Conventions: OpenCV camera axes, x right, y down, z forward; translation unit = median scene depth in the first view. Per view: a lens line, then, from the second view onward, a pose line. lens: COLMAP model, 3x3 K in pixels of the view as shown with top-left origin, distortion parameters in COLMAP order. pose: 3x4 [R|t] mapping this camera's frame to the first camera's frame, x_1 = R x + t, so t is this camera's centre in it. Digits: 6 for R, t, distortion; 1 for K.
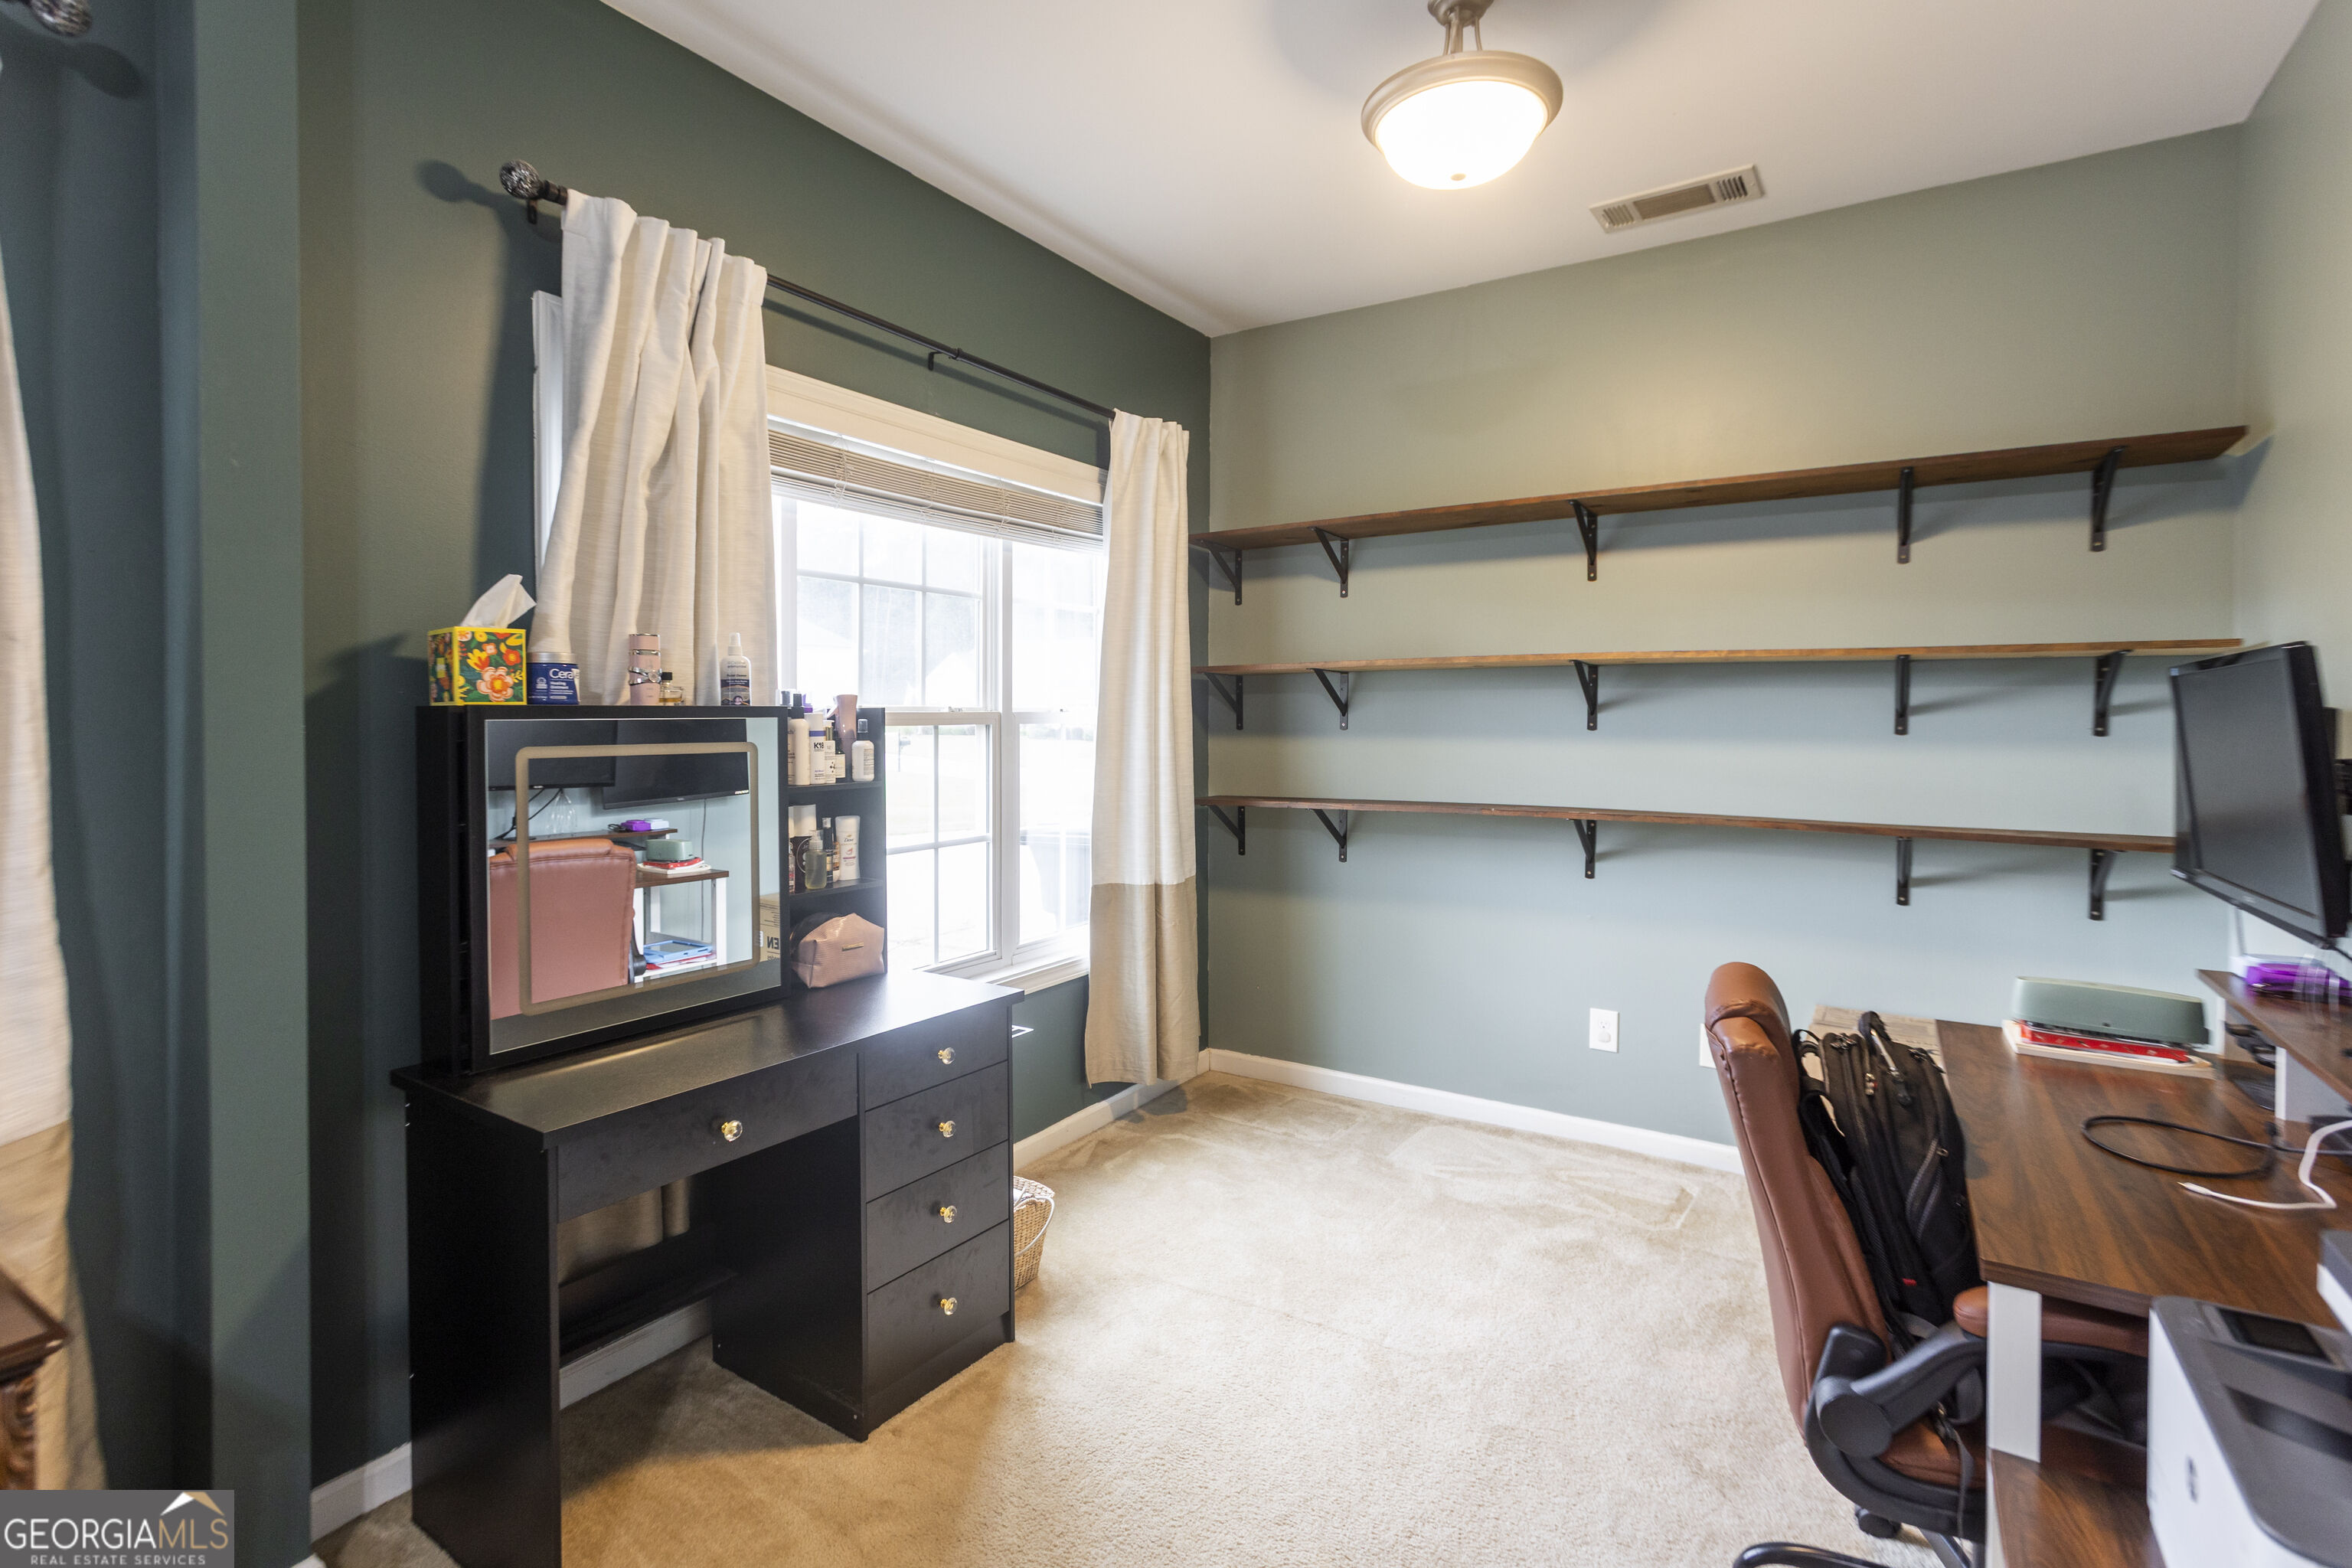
lens RADIAL K [[1126.1, 0, 1153.0], [0, 1126.1, 730.3], [0, 0, 1]] dist [-0.001600, 0.000818]
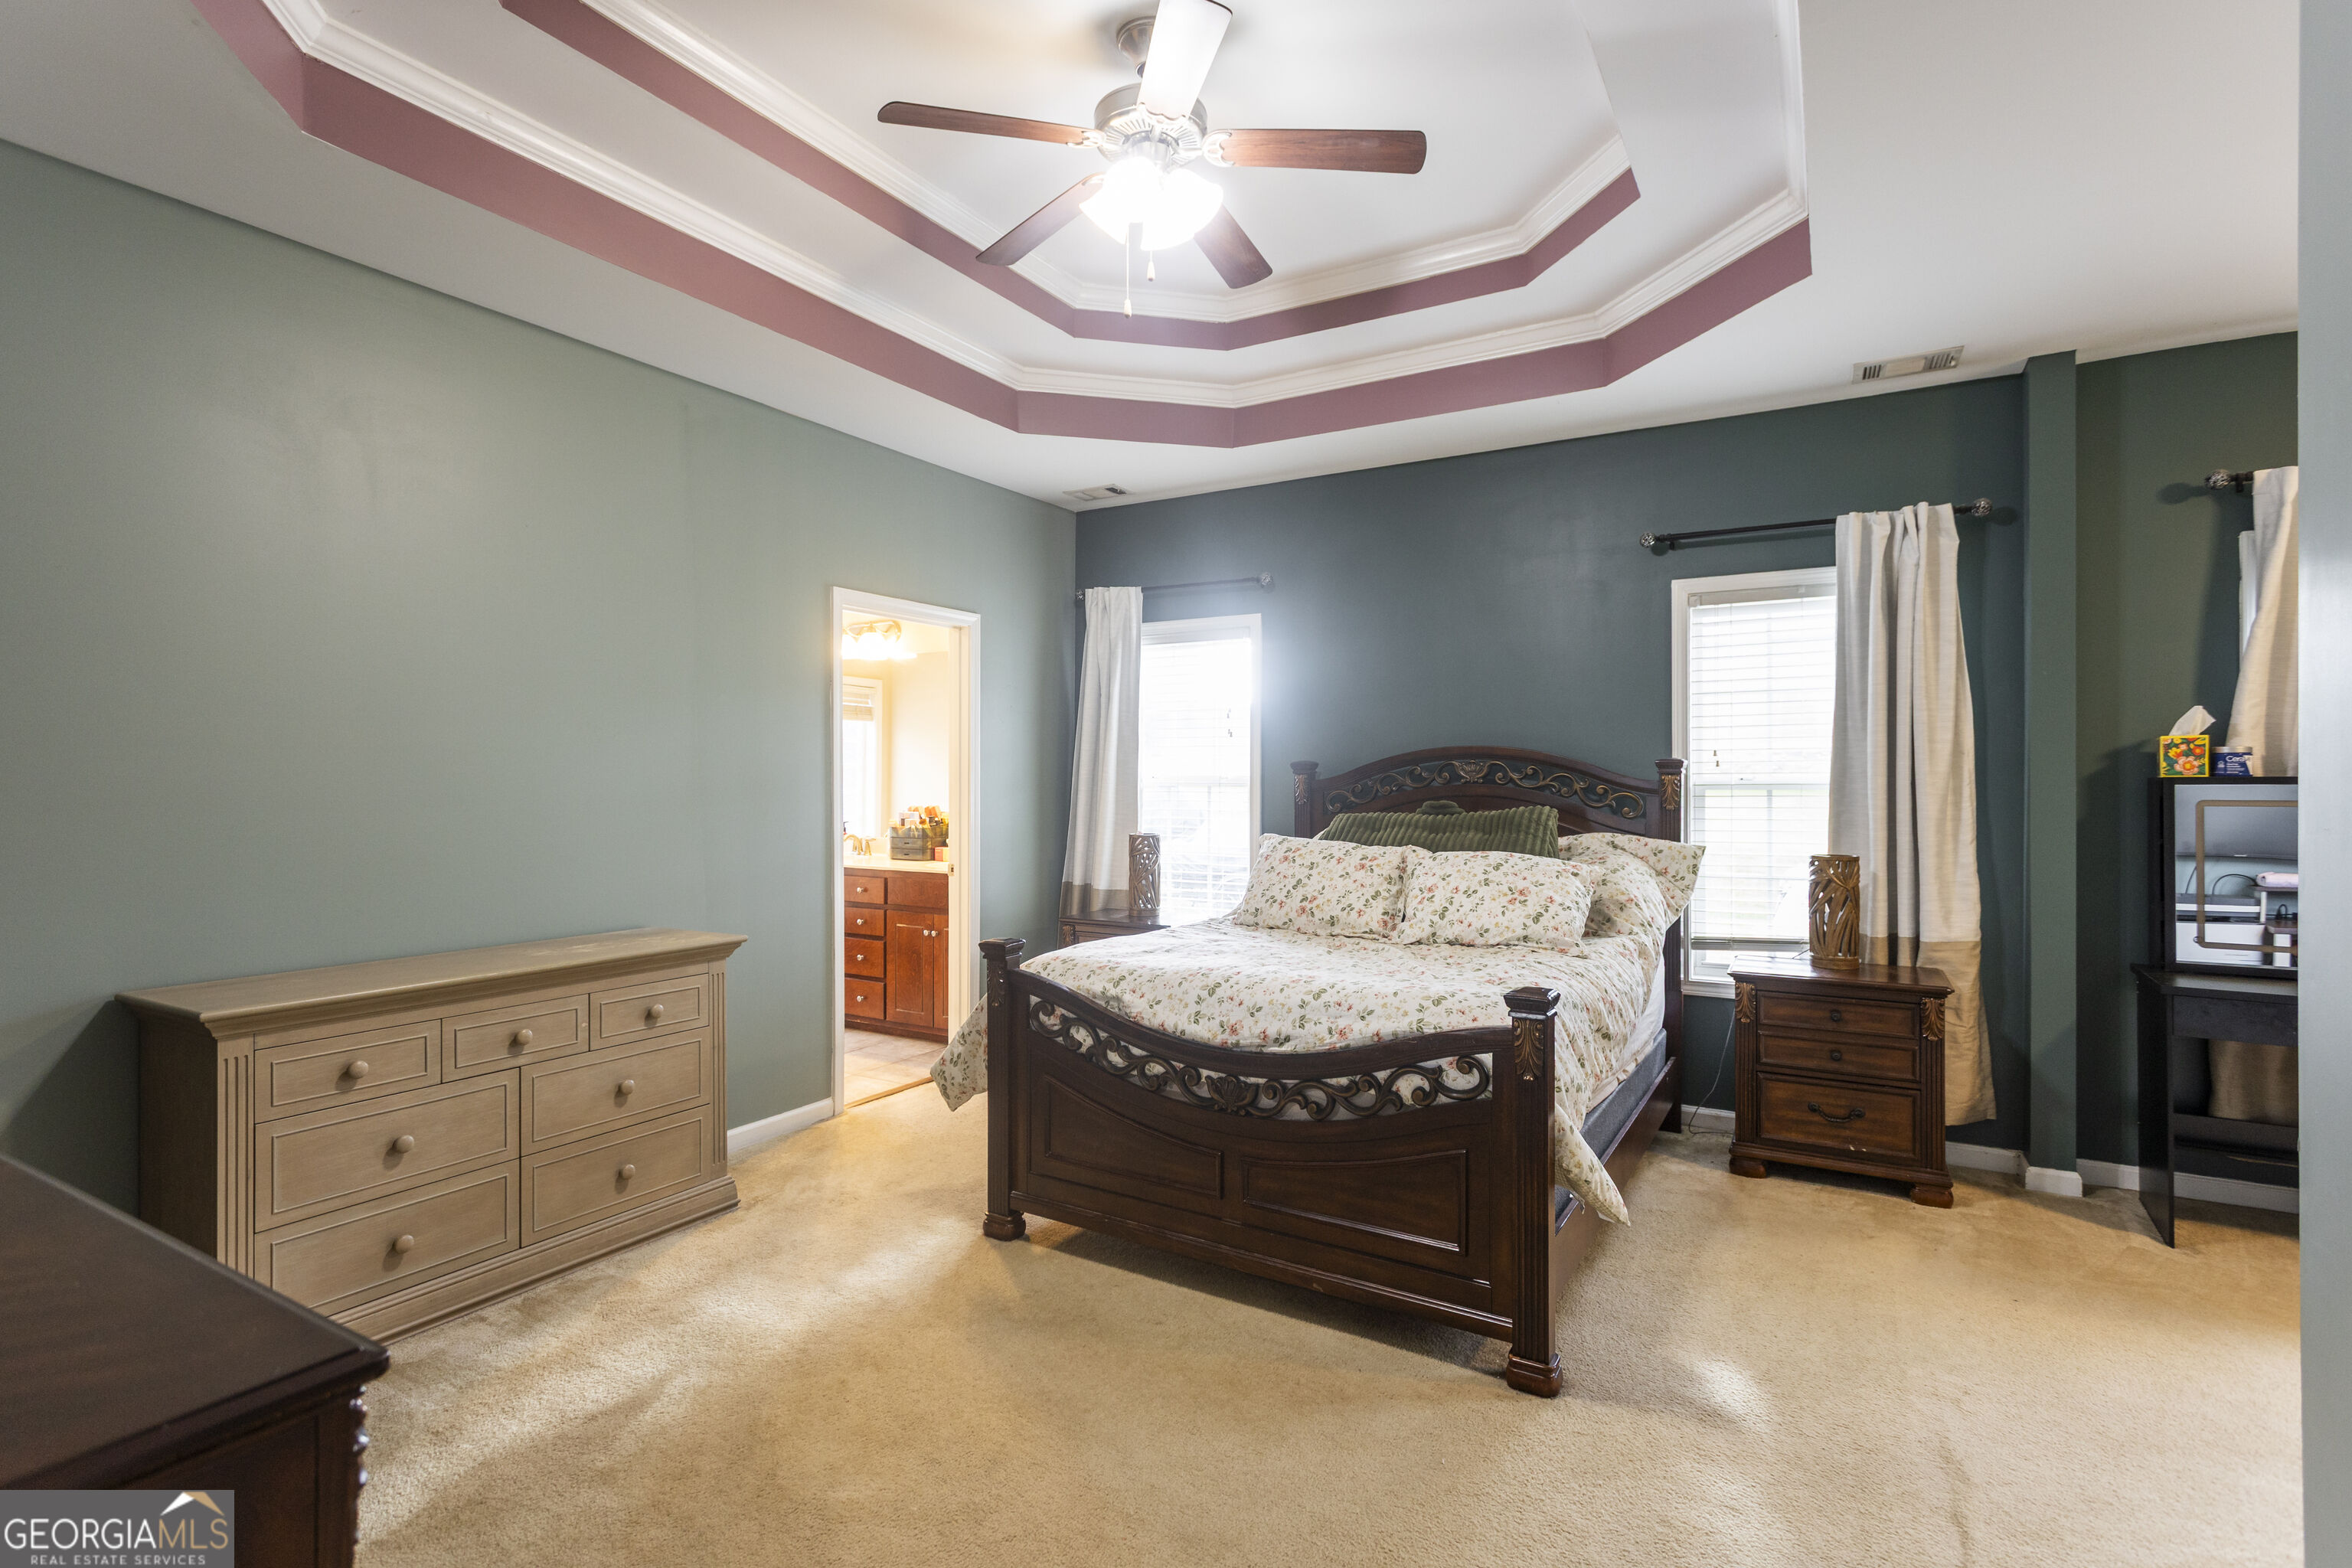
lens RADIAL K [[1126.1, 0, 1177.8], [0, 1126.1, 783.0], [0, 0, 1]] dist [-0.001600, 0.000818]
pose [[0.052939, -0.001192, -0.998597, 1.174587], [-0.016349, 0.999864, -0.002061, 0.018252], [0.998464, 0.016435, 0.052912, -0.754459]]
